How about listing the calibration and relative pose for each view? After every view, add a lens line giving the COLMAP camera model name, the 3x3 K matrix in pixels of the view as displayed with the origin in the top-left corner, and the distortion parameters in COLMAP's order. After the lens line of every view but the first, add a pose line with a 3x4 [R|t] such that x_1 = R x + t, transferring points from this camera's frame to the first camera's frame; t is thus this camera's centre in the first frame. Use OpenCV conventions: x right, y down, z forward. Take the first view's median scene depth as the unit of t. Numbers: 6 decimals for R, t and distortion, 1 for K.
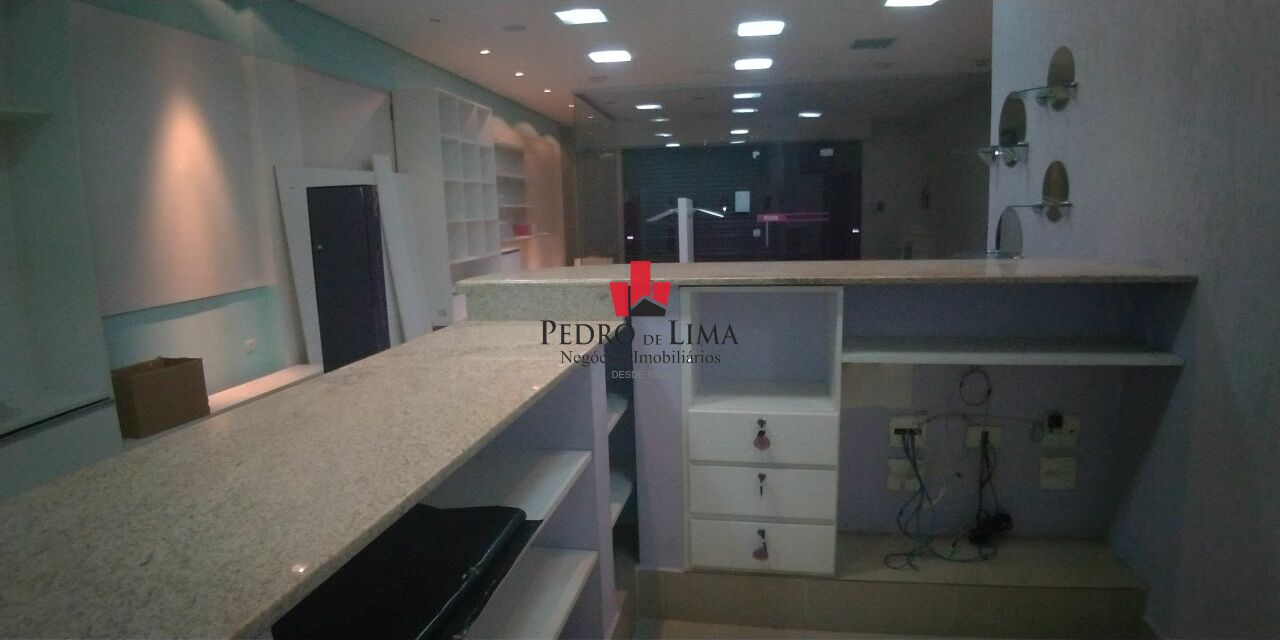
lens RADIAL K [[700.6, 0, 639.7], [0, 700.6, 360.4], [0, 0, 1]] dist [-0.001153, -0.064917]
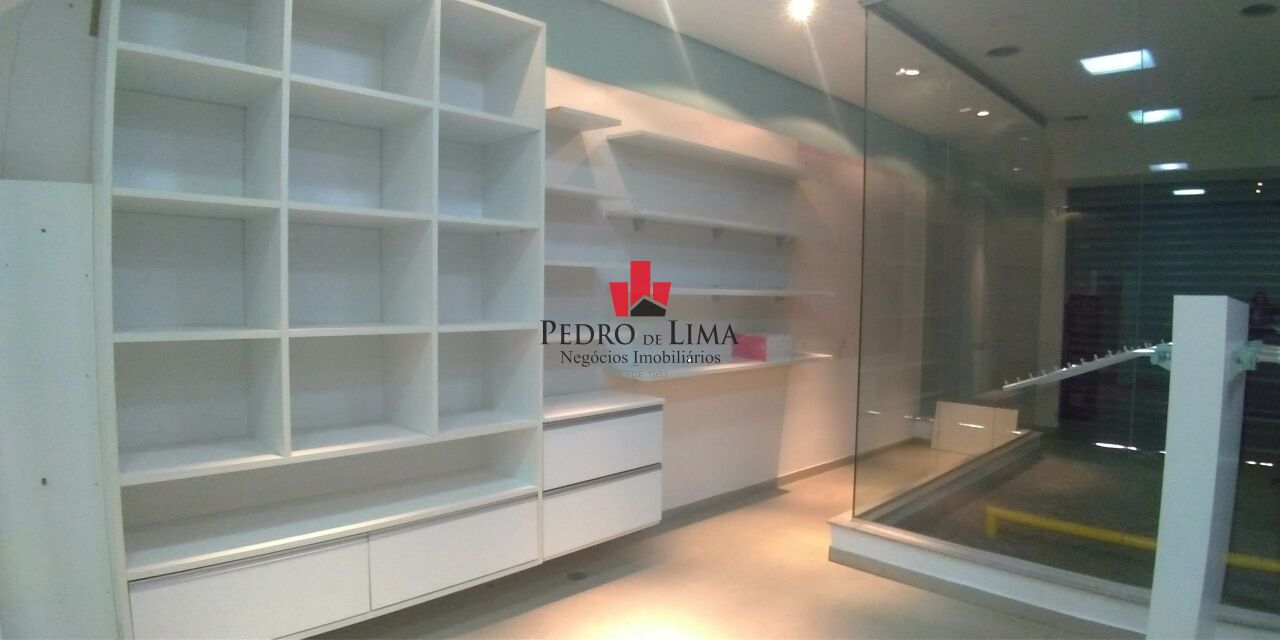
lens RADIAL K [[700.6, 0, 639.7], [0, 700.6, 360.4], [0, 0, 1]] dist [-0.001153, -0.064917]
pose [[0.807467, 0.098641, -0.581607, 0.037865], [-0.158311, 0.985989, -0.052565, -0.148341], [0.568273, 0.134519, 0.811770, 0.628380]]
